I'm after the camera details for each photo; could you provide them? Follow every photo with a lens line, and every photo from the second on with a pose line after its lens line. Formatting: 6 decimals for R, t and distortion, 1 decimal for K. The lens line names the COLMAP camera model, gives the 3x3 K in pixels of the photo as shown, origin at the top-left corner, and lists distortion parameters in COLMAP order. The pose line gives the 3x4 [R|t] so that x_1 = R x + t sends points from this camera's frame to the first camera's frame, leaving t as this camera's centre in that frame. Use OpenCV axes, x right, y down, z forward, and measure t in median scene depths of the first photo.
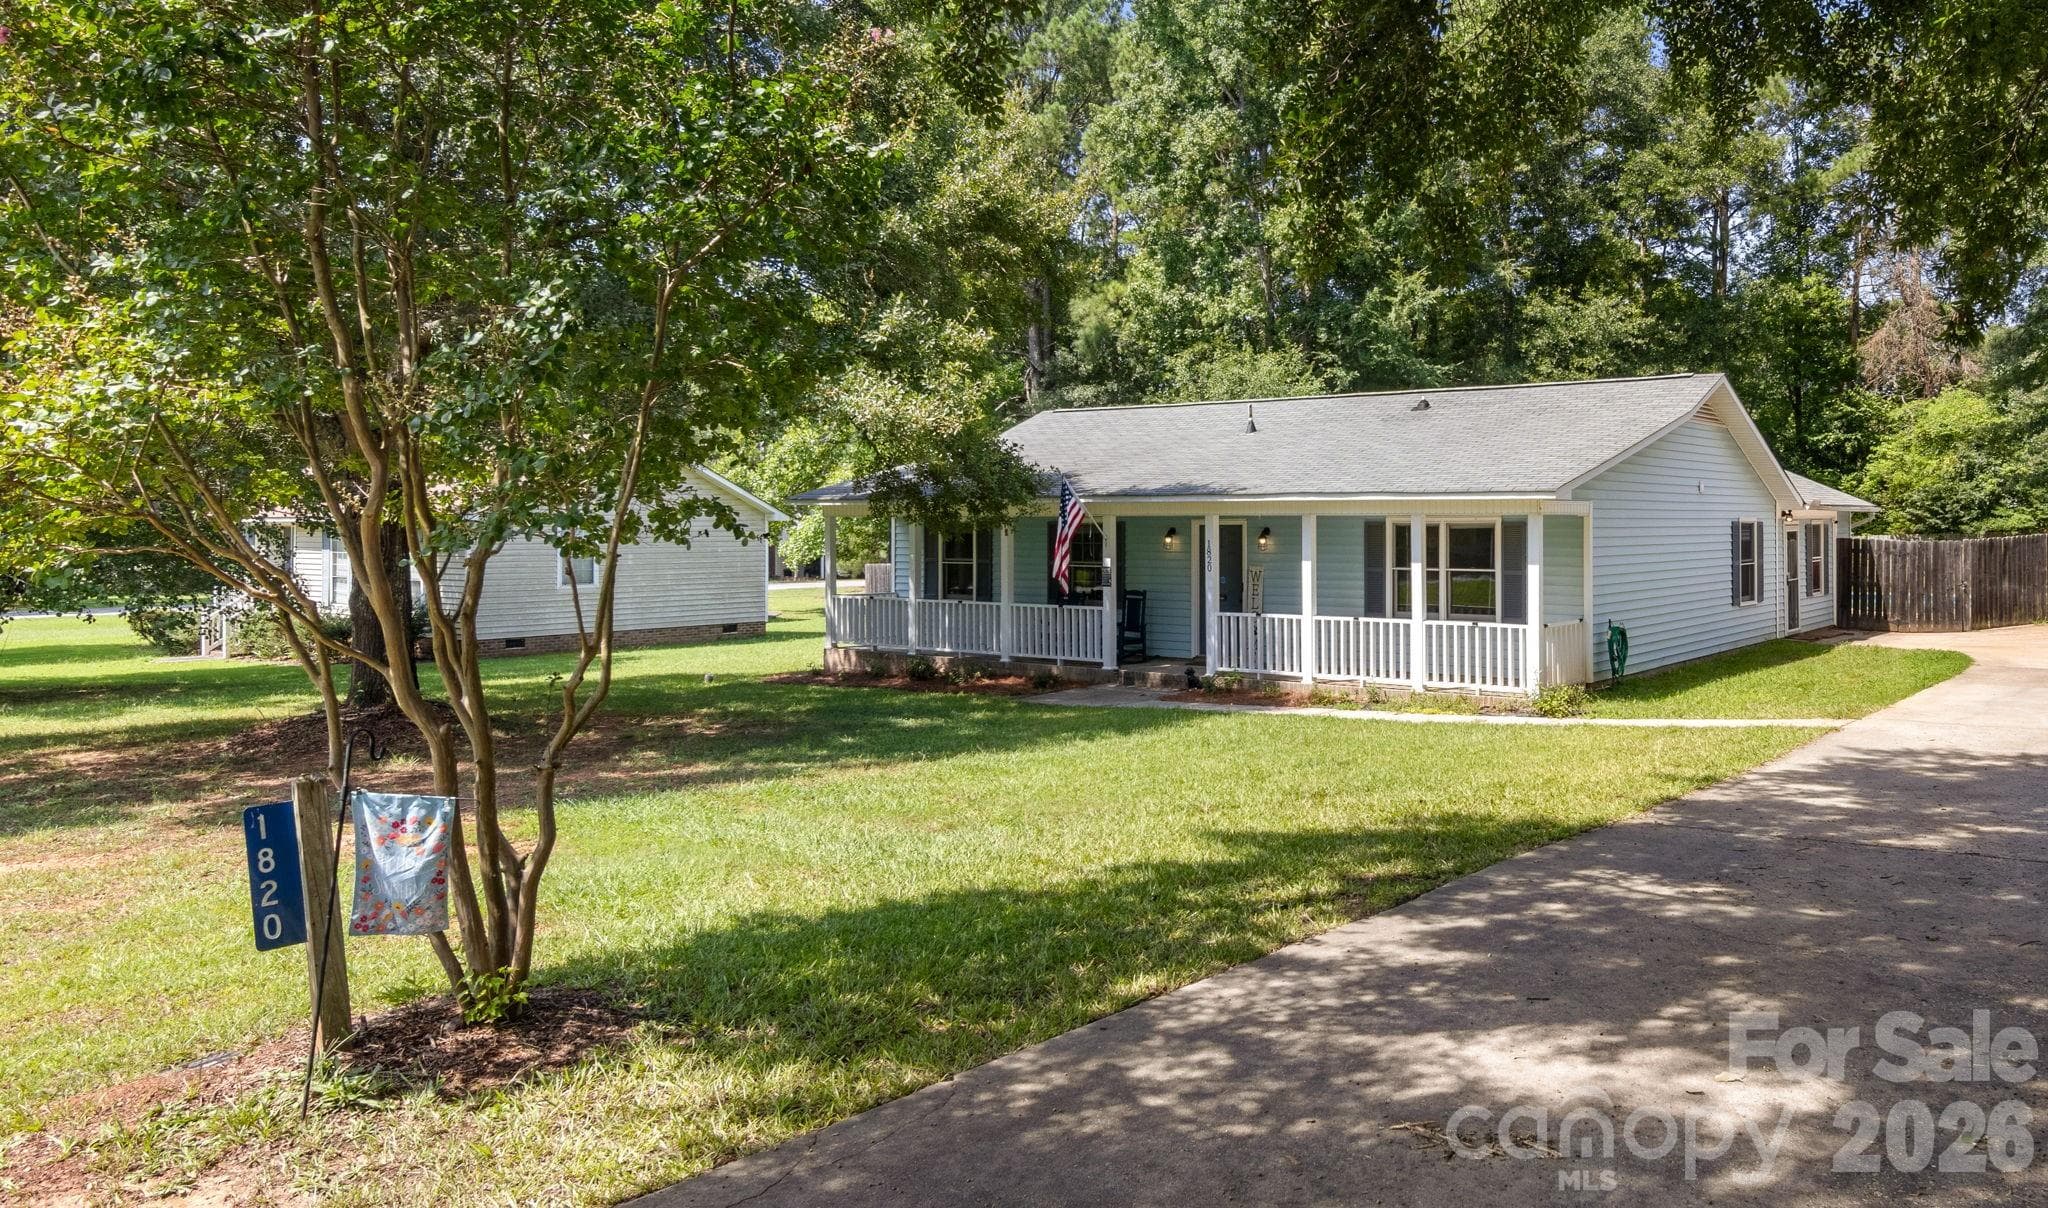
lens RADIAL K [[1423.6, 0, 1349.2], [0, 1423.6, 517.7], [0, 0, 1]] dist [-0.004277, -0.001360]
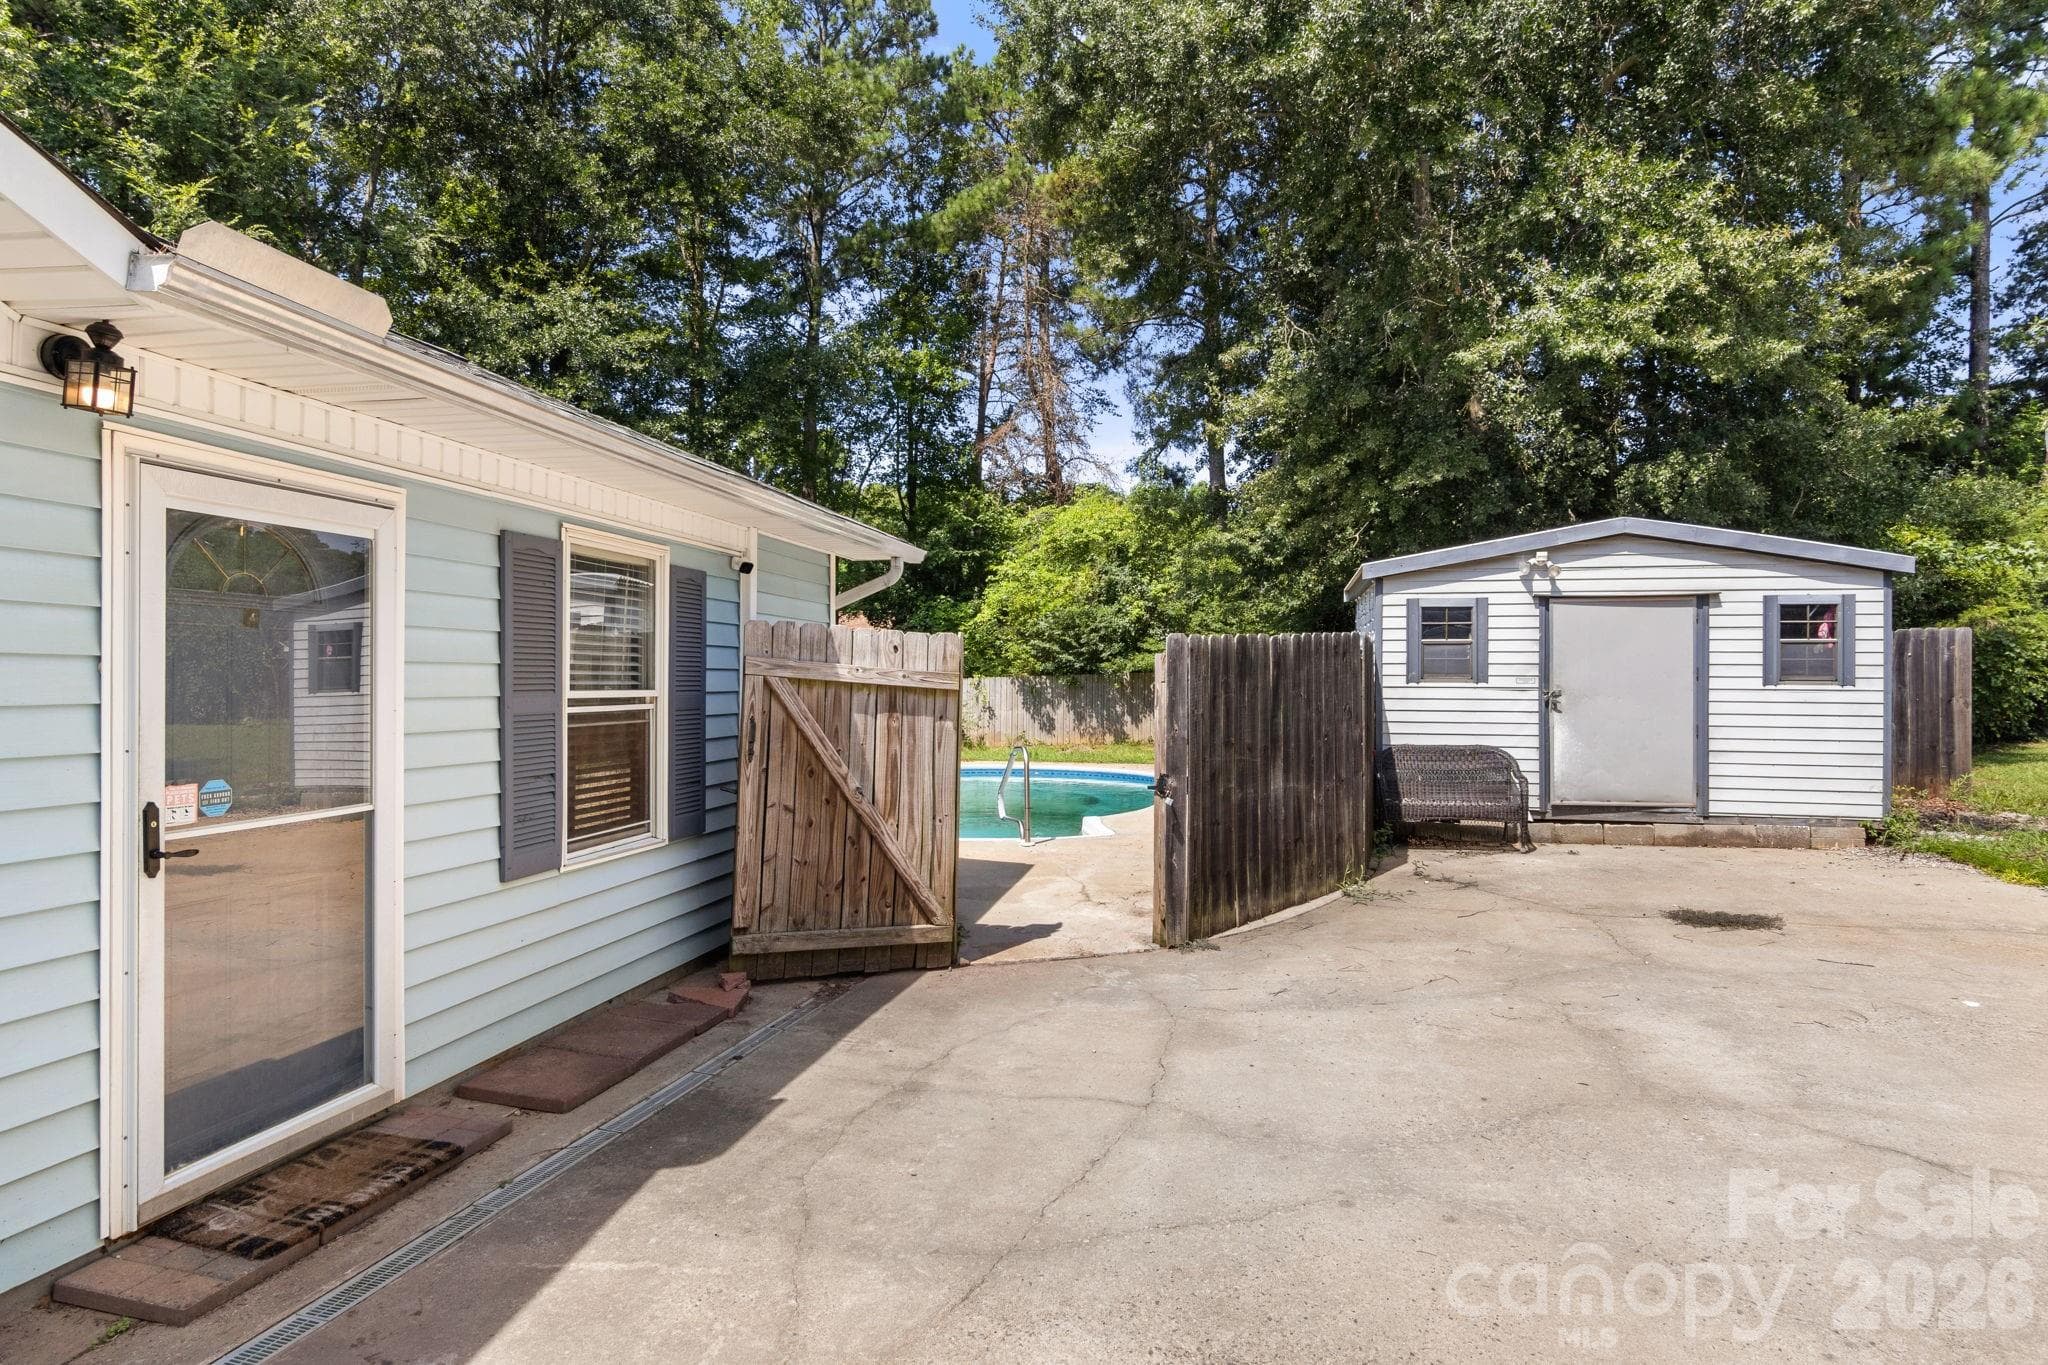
lens RADIAL K [[1095.4, 0, 954.2], [0, 1095.4, 686.9], [0, 0, 1]] dist [-0.001693, 0.002126]
pose [[0.957977, 0.005012, 0.286800, 0.198364], [-0.006766, 0.999964, 0.005127, 0.015484], [-0.286764, -0.006852, 0.957977, 0.485451]]
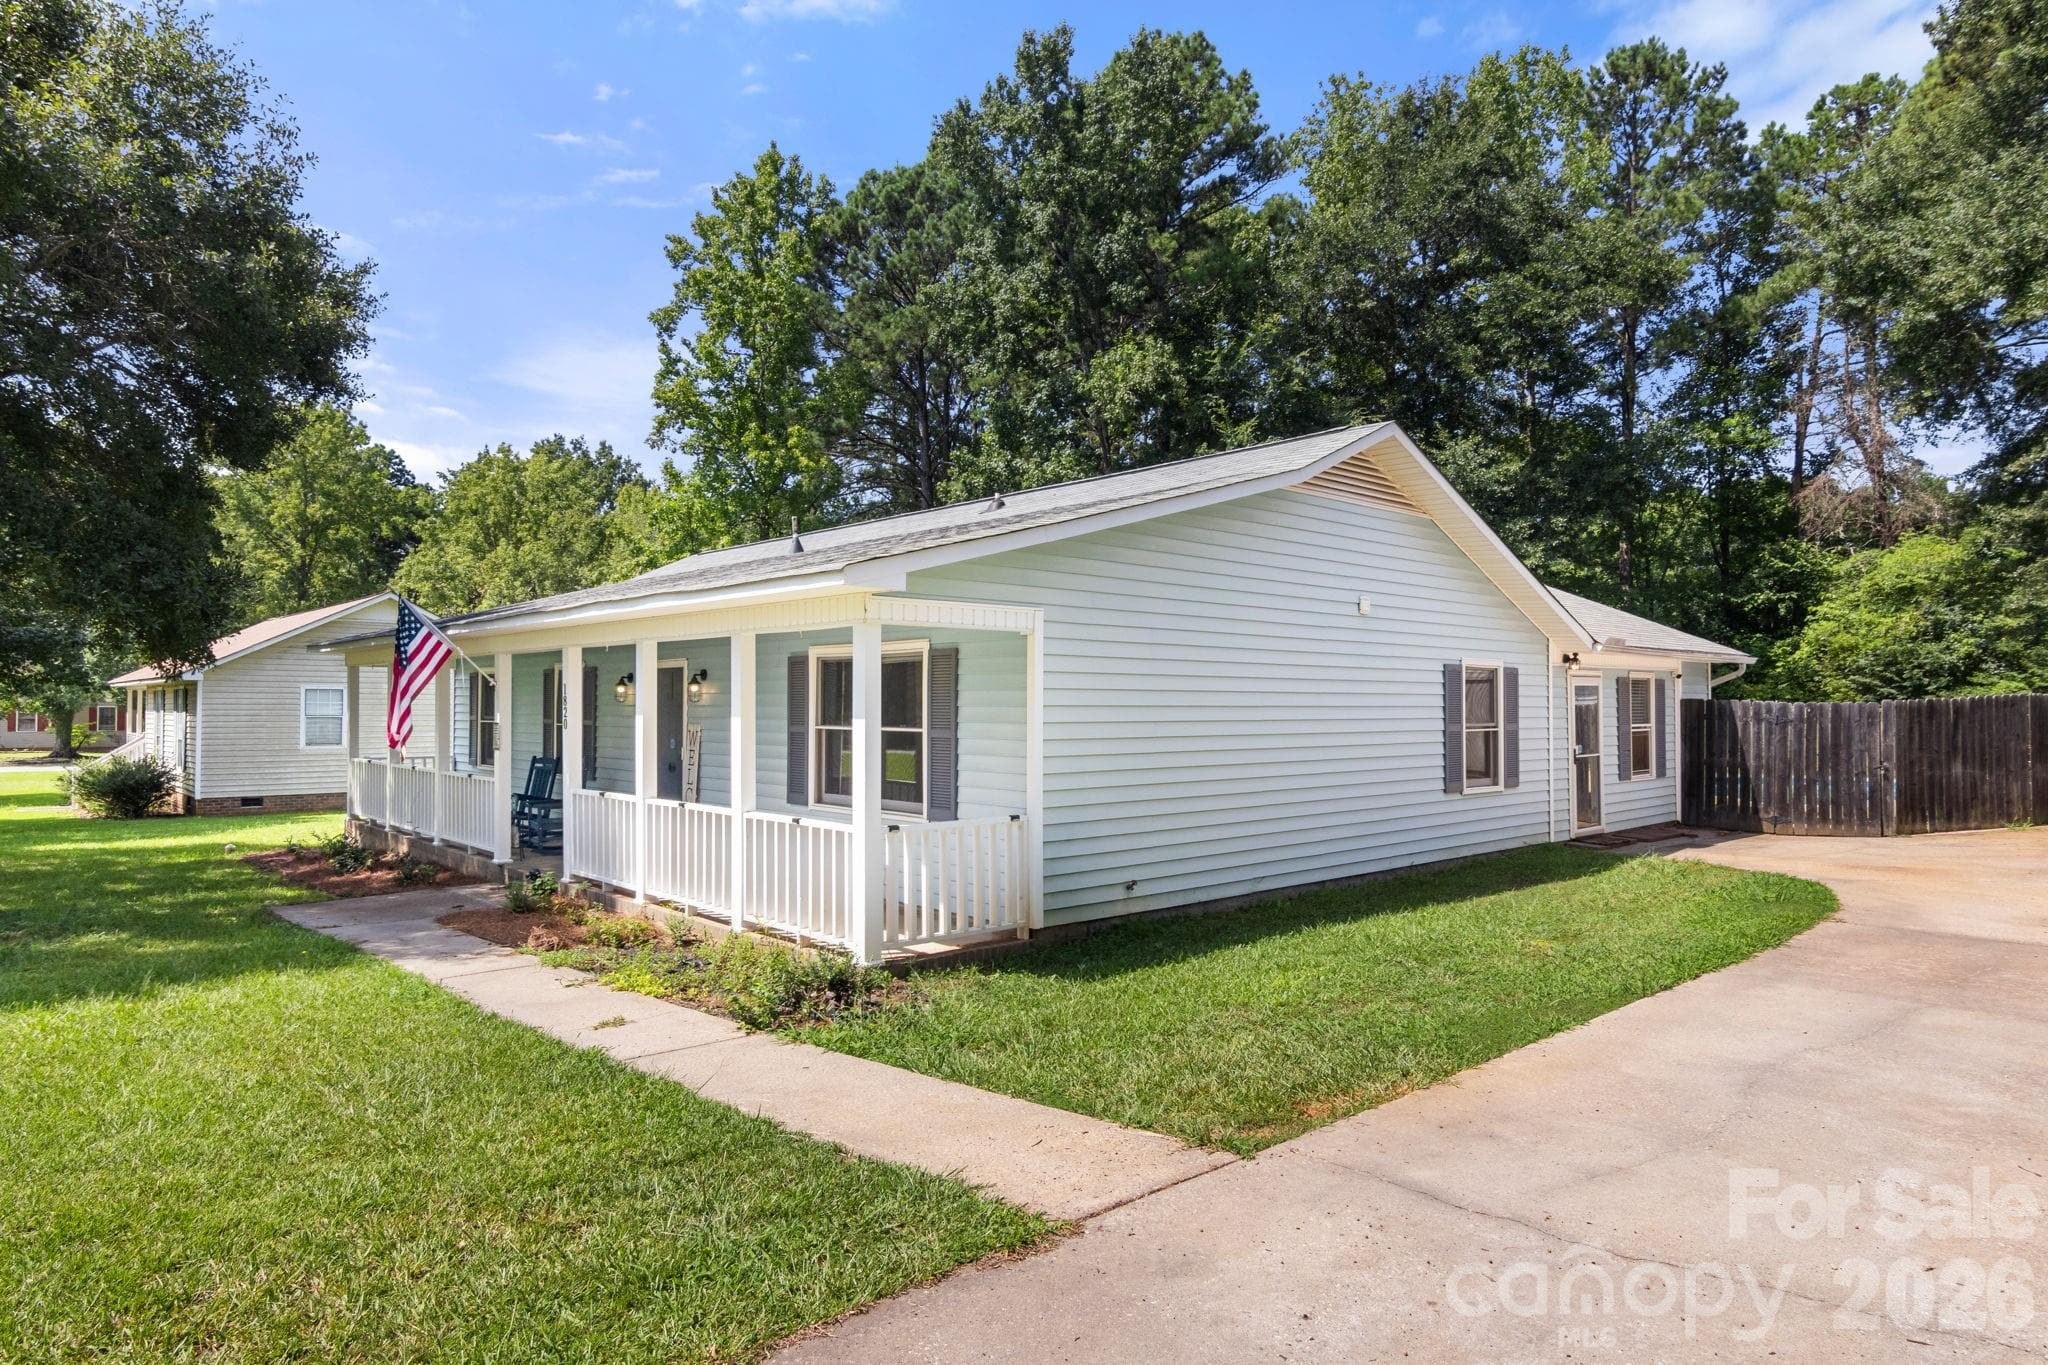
lens RADIAL K [[1173.5, 0, 1050.4], [0, 1173.5, 693.8], [0, 0, 1]] dist [-0.000581, 0.000435]
pose [[0.966754, -0.000059, -0.255707, 0.116738], [-0.001923, 0.999970, -0.007502, 0.010528], [0.255699, 0.007745, 0.966725, 0.218380]]
